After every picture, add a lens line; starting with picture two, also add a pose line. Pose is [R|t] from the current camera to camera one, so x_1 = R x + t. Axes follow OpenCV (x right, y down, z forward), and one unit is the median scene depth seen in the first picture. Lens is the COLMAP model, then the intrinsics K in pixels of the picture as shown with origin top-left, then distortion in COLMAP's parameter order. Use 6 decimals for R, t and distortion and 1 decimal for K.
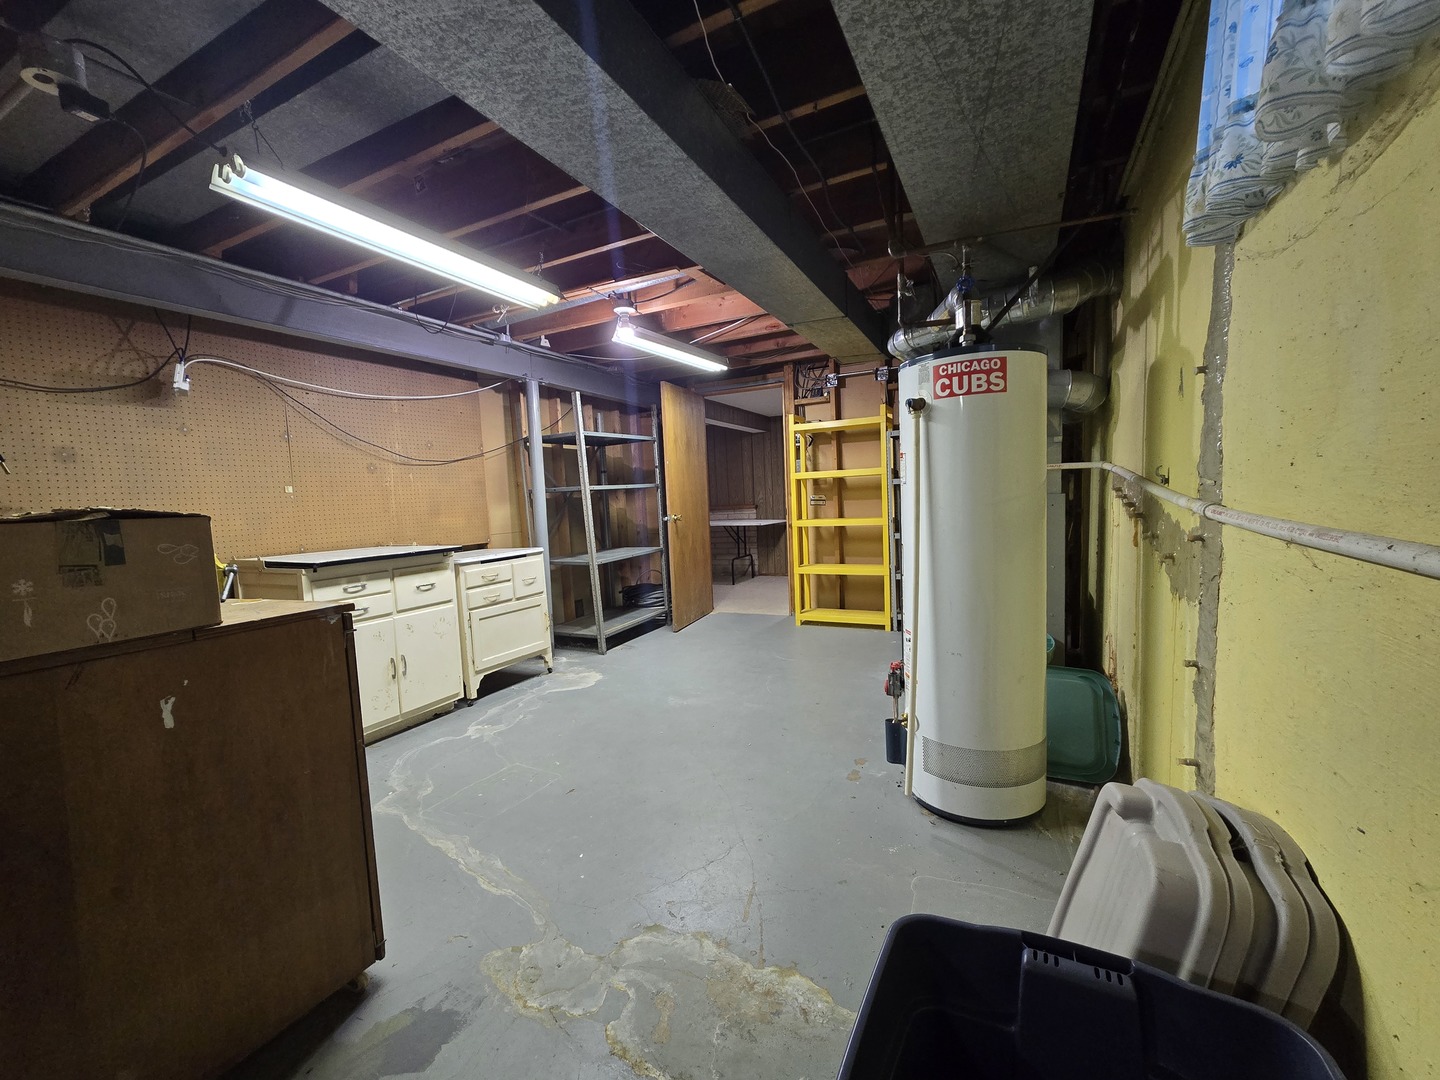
lens RADIAL K [[586.1, 0, 720.0], [0, 586.1, 540.0], [0, 0, 1]] dist [0.000682, 0.000165]
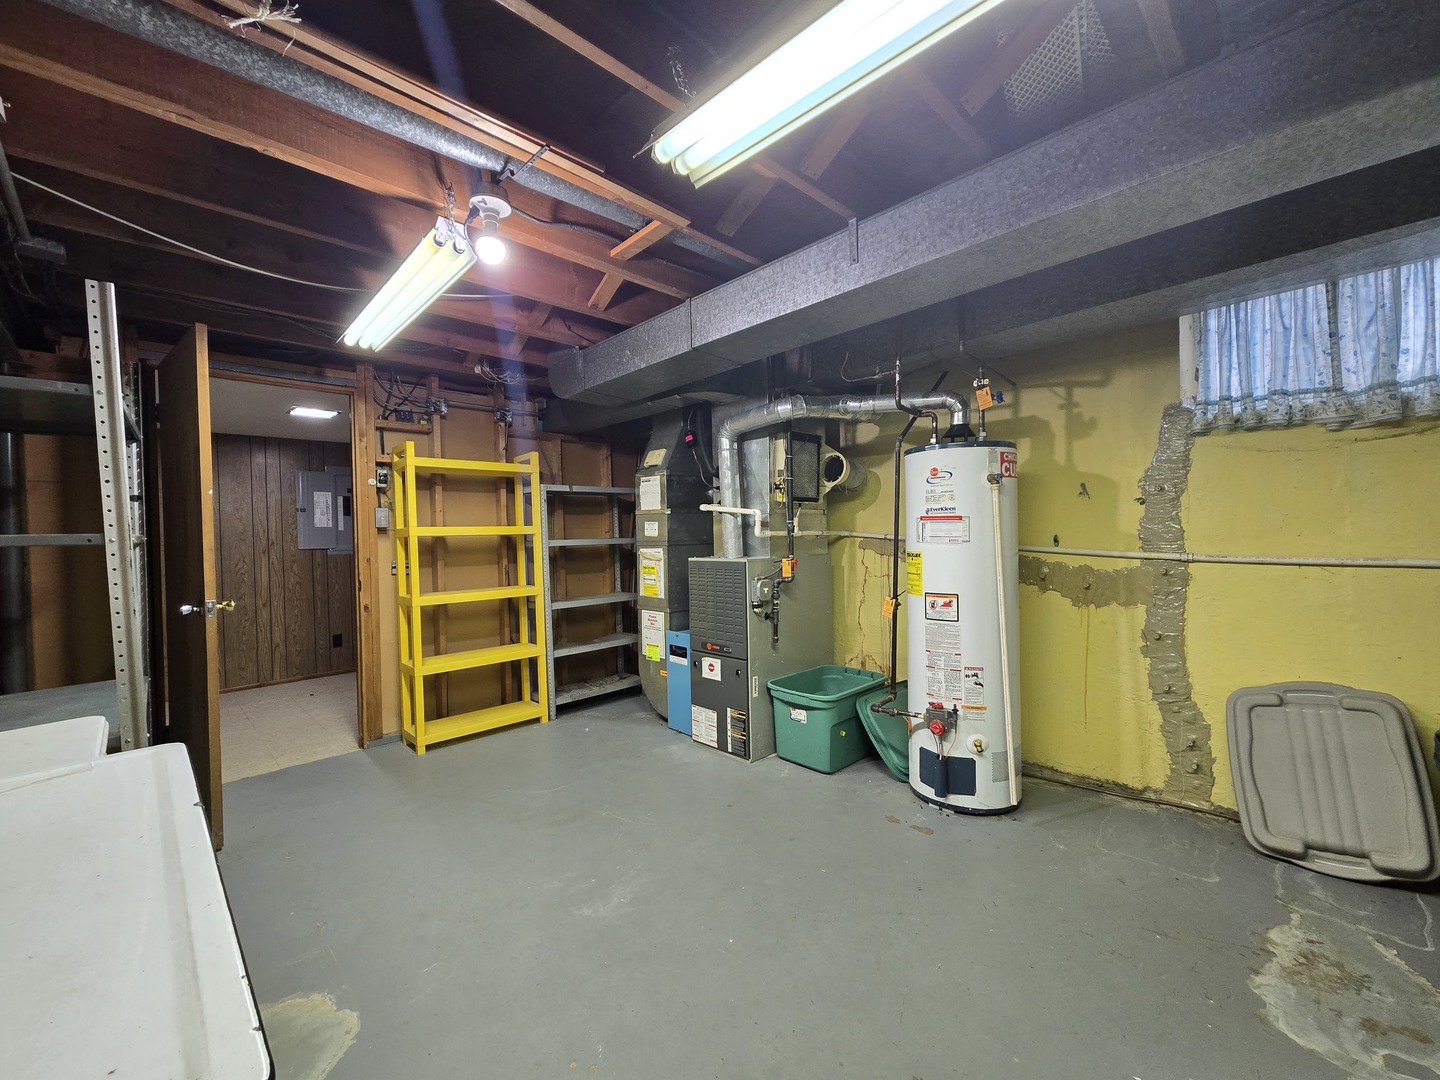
lens RADIAL K [[590.6, 0, 720.0], [0, 590.6, 540.0], [0, 0, 1]] dist [0.002130, 0.000888]
pose [[0.328363, 0.029705, 0.944085, -0.538333], [0.083305, 0.994700, -0.060272, -0.038347], [-0.940871, 0.098438, 0.324148, 0.595561]]
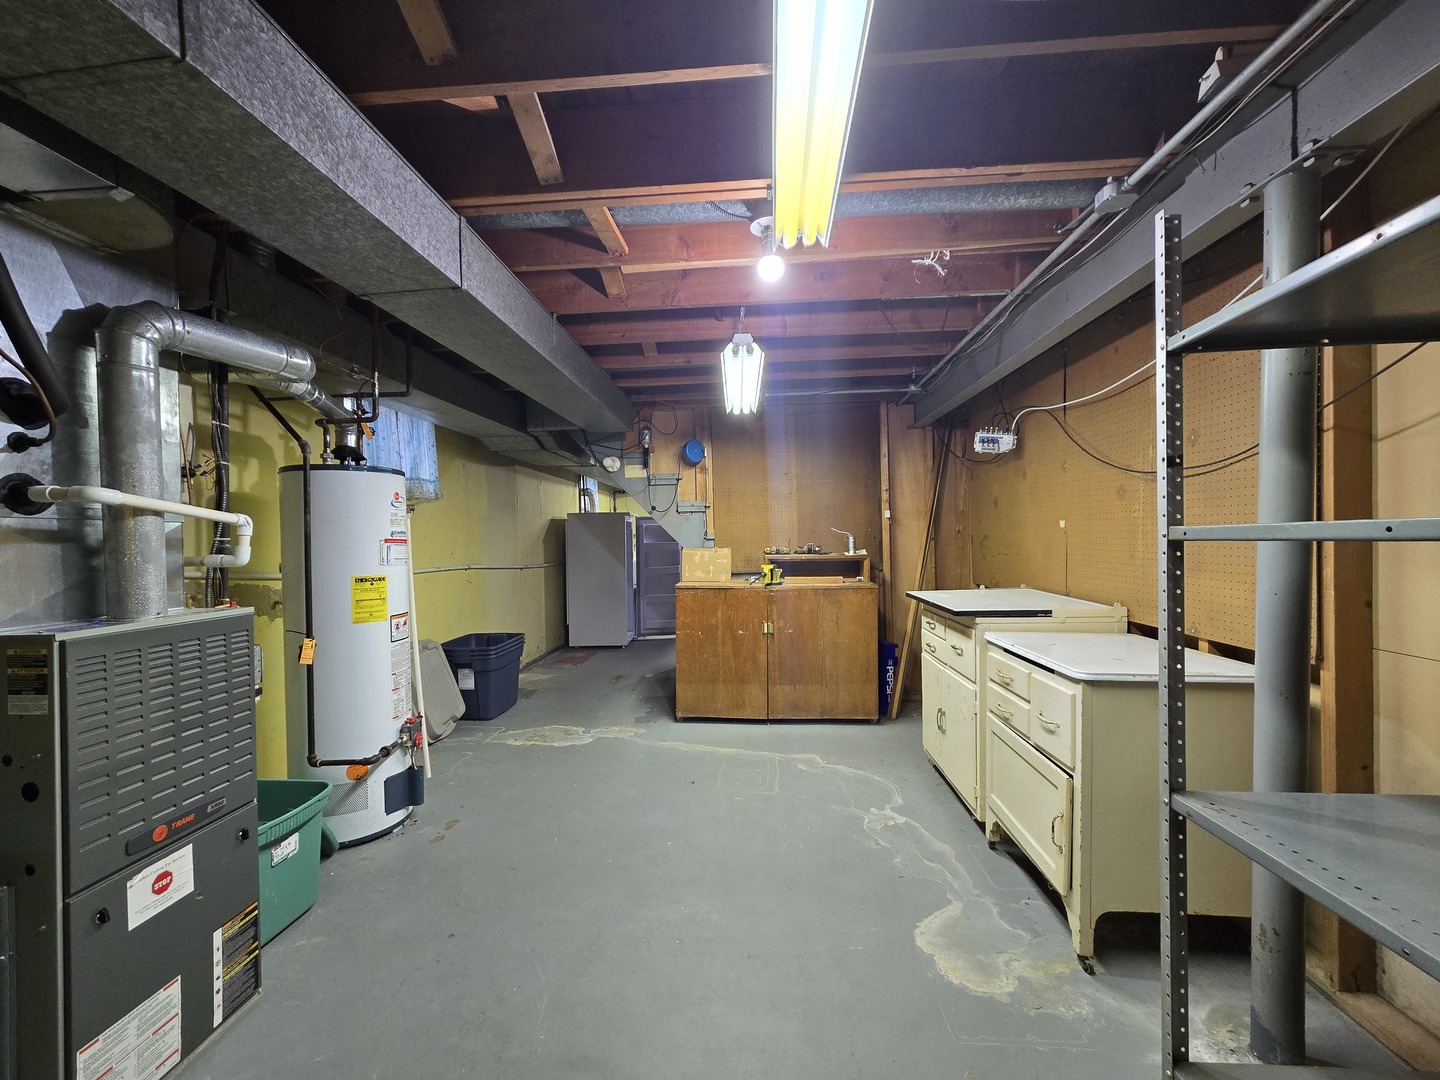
lens RADIAL K [[590.6, 0, 720.0], [0, 590.6, 540.0], [0, 0, 1]] dist [0.002130, 0.000888]
pose [[-0.916744, 0.066591, -0.393885, 0.103986], [0.032261, 0.995129, 0.093153, -0.136841], [0.398170, 0.072690, -0.914427, 1.365198]]
